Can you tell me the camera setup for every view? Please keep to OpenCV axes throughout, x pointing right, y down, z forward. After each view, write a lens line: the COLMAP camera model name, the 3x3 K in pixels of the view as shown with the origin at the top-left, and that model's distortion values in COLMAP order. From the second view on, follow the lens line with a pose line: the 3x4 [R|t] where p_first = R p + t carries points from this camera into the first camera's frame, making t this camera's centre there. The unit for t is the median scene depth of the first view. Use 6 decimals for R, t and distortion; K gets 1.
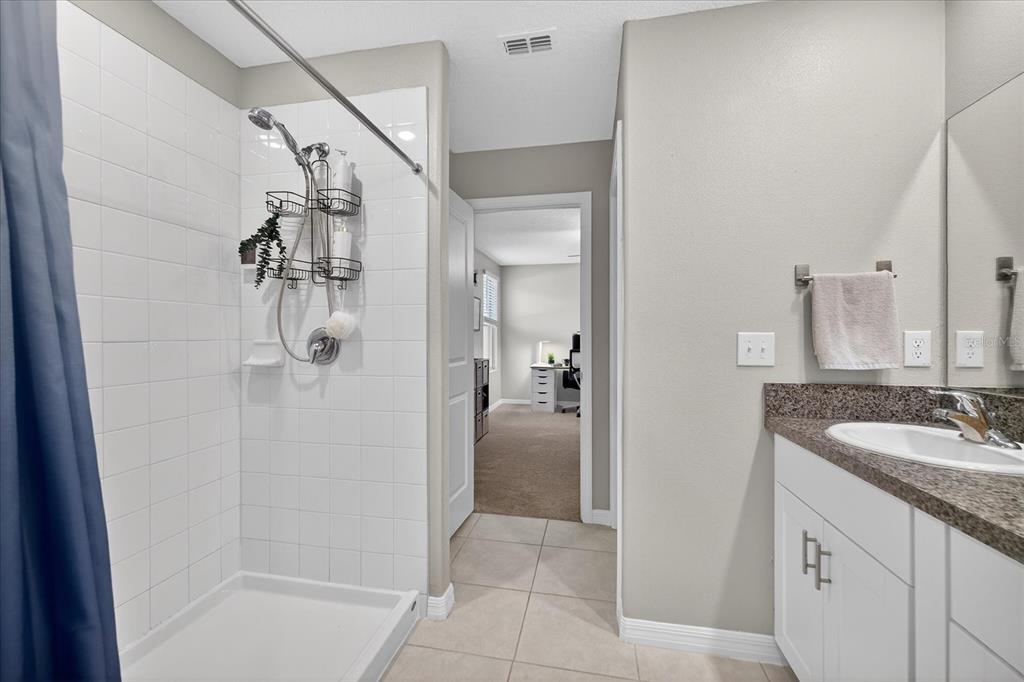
lens RADIAL K [[428.5, 0, 512.7], [0, 428.5, 339.6], [0, 0, 1]] dist [0.004780, -0.000624]
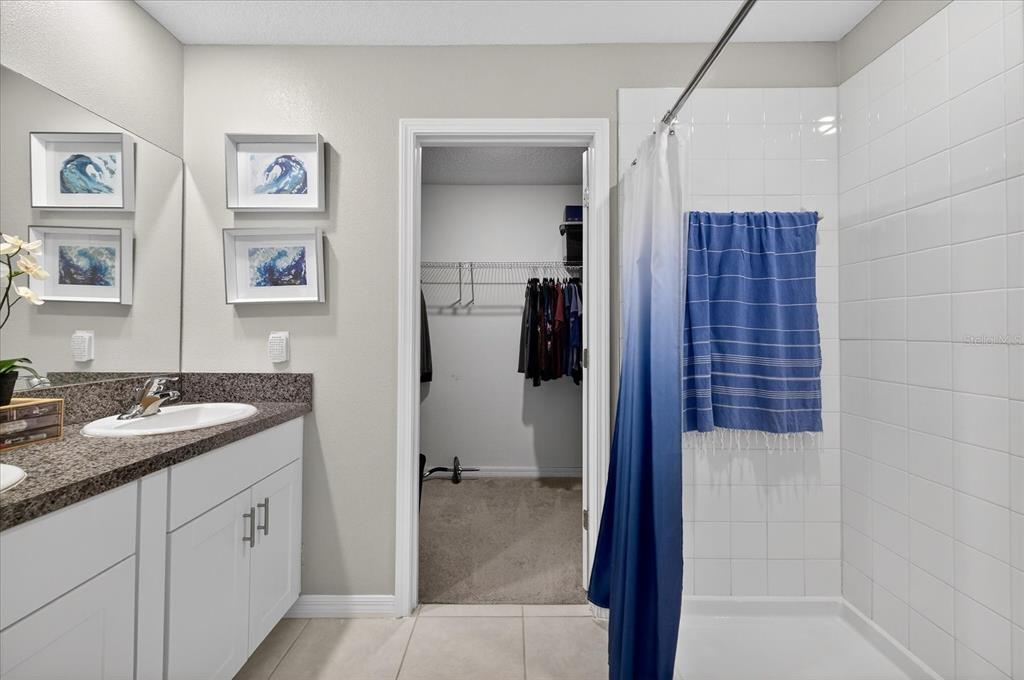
lens RADIAL K [[428.5, 0, 510.2], [0, 428.5, 338.1], [0, 0, 1]] dist [0.004780, -0.000624]
pose [[-0.976473, -0.016609, -0.214998, 0.131459], [-0.016480, 0.999861, -0.002391, 0.000105], [0.215008, 0.001208, -0.976612, 1.373138]]
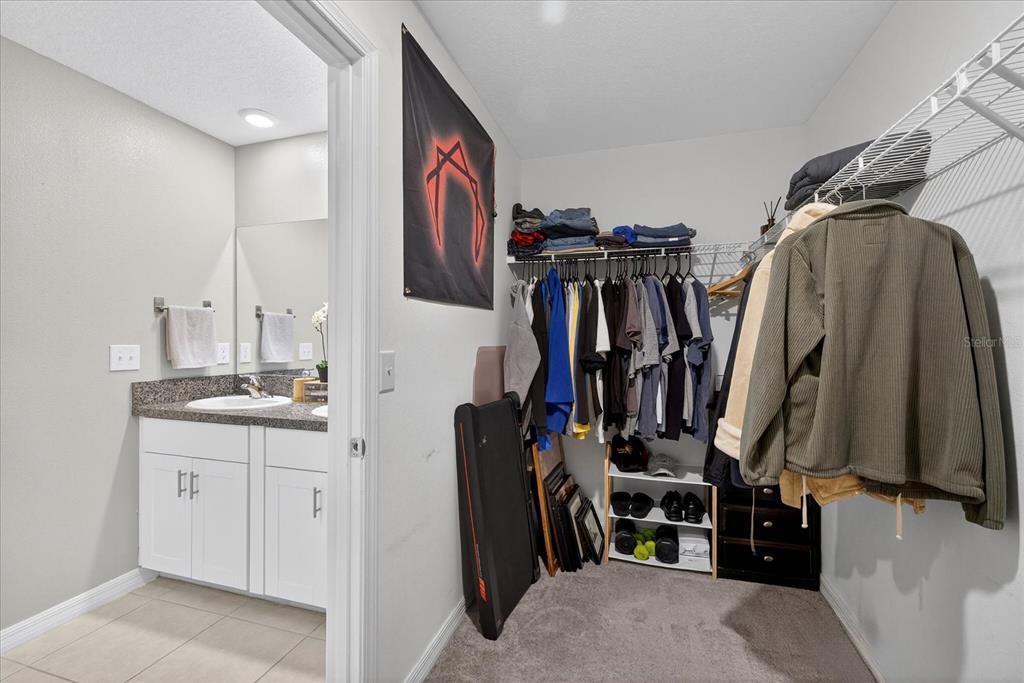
lens RADIAL K [[428.5, 0, 511.3], [0, 428.5, 341.6], [0, 0, 1]] dist [0.004780, -0.000624]
pose [[0.097106, -0.004548, 0.995264, -0.672211], [-0.000797, 0.999989, 0.004648, -0.035994], [-0.995274, -0.001245, 0.097101, -0.327429]]
